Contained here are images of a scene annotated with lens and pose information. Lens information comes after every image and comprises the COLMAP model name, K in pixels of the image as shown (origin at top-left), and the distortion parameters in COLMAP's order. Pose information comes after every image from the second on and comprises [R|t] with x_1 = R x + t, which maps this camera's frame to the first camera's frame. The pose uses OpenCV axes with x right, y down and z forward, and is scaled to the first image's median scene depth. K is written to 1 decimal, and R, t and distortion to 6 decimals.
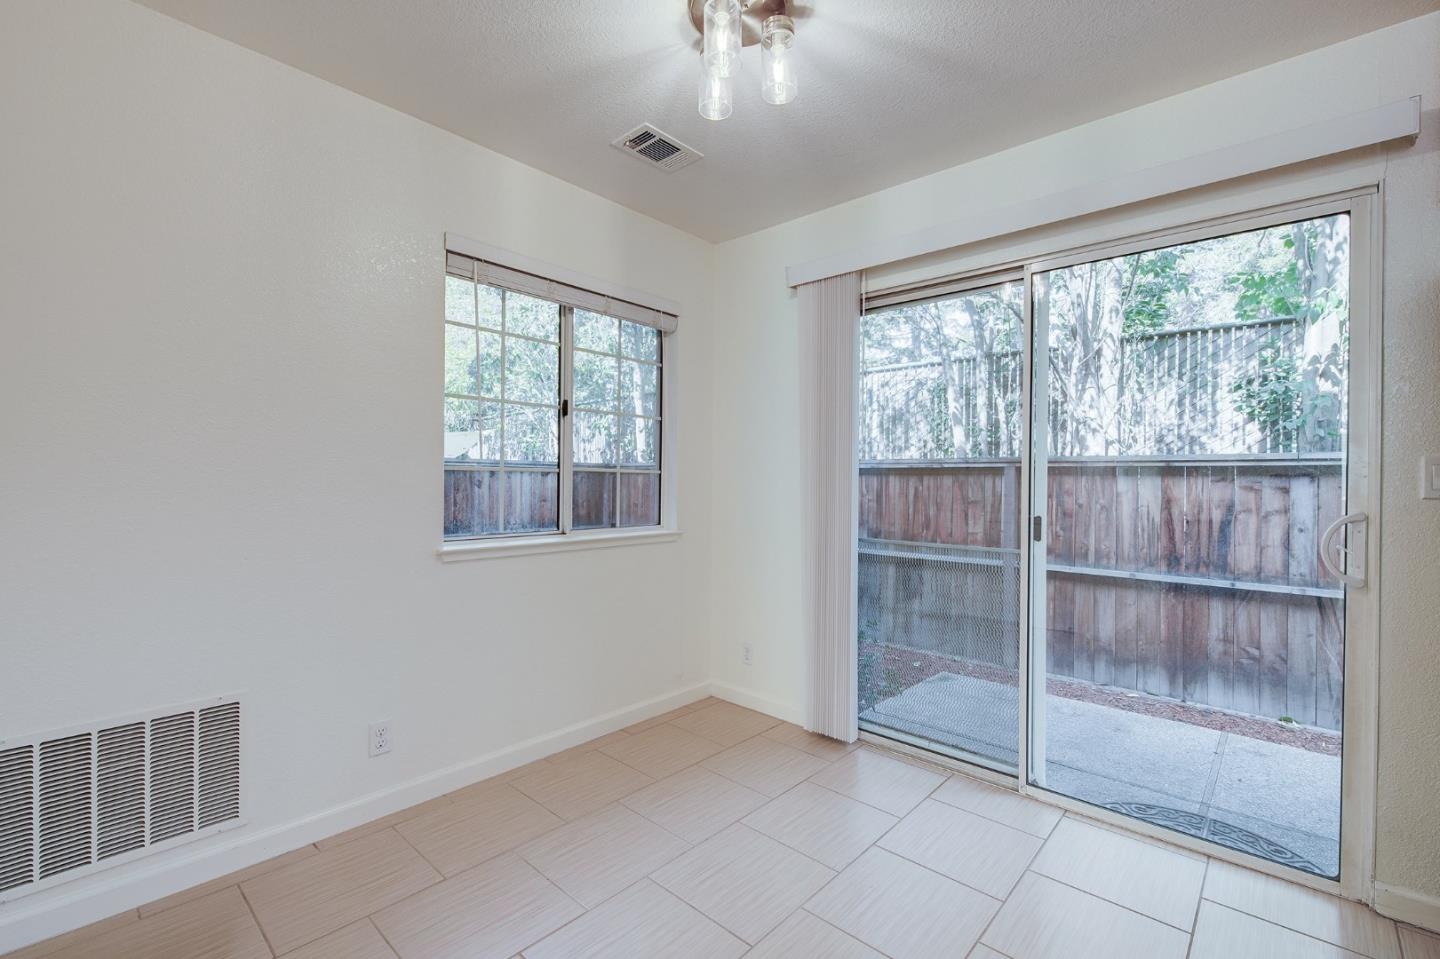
lens RADIAL K [[622.9, 0, 732.7], [0, 622.9, 479.4], [0, 0, 1]] dist [0.023019, -0.013088]
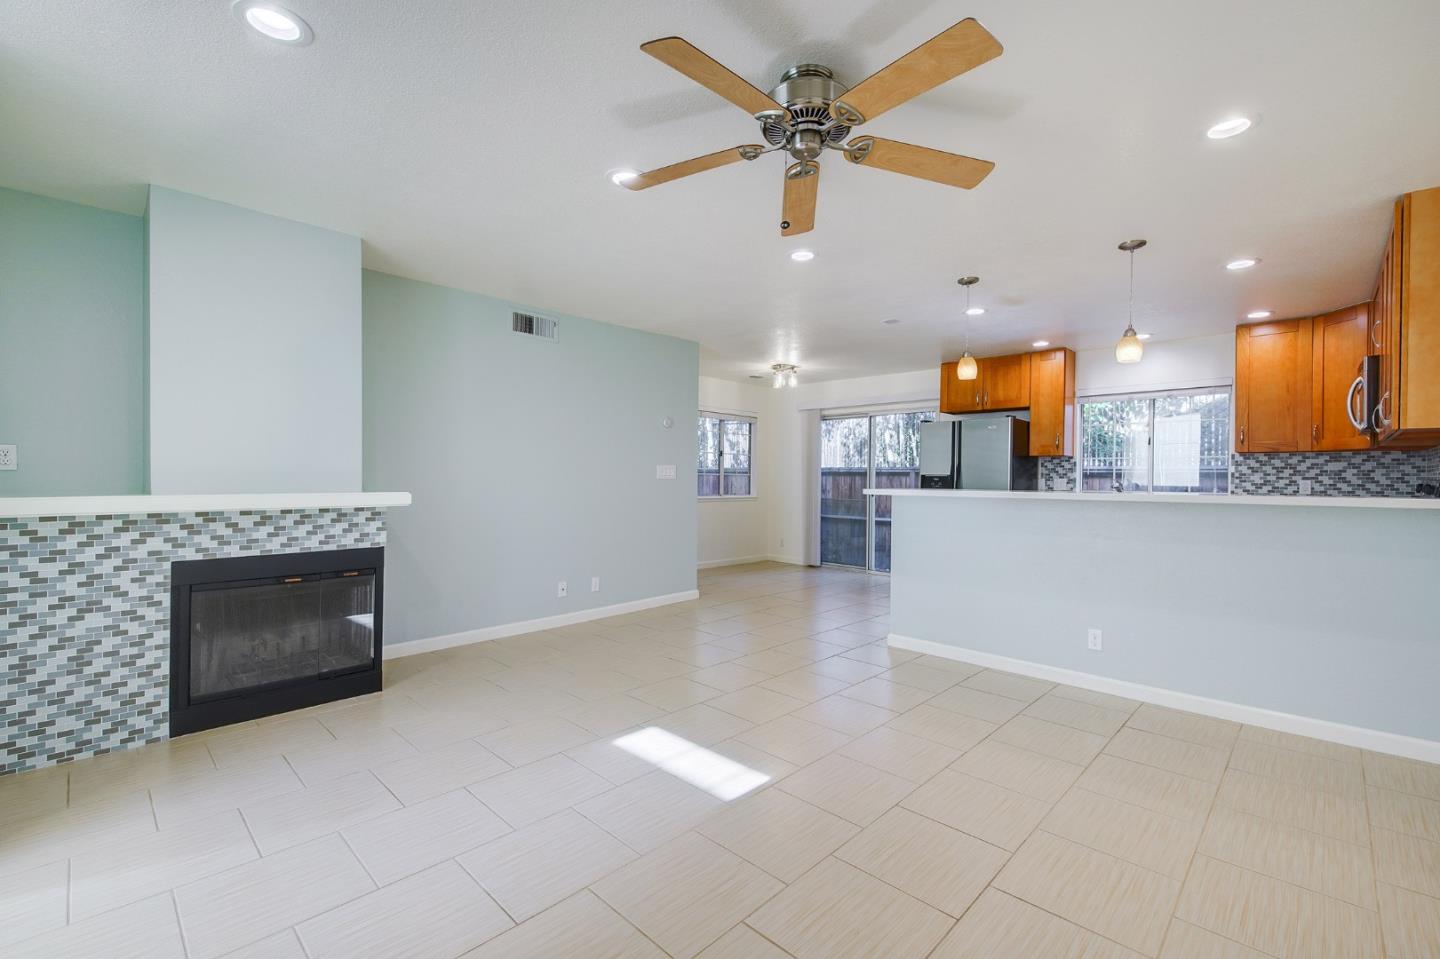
lens RADIAL K [[622.9, 0, 732.7], [0, 622.9, 479.4], [0, 0, 1]] dist [0.023019, -0.013088]
pose [[0.998316, -0.000297, -0.058001, -0.034390], [0.000458, 0.999996, 0.002766, 0.004292], [0.058000, -0.002788, 0.998313, -1.771969]]
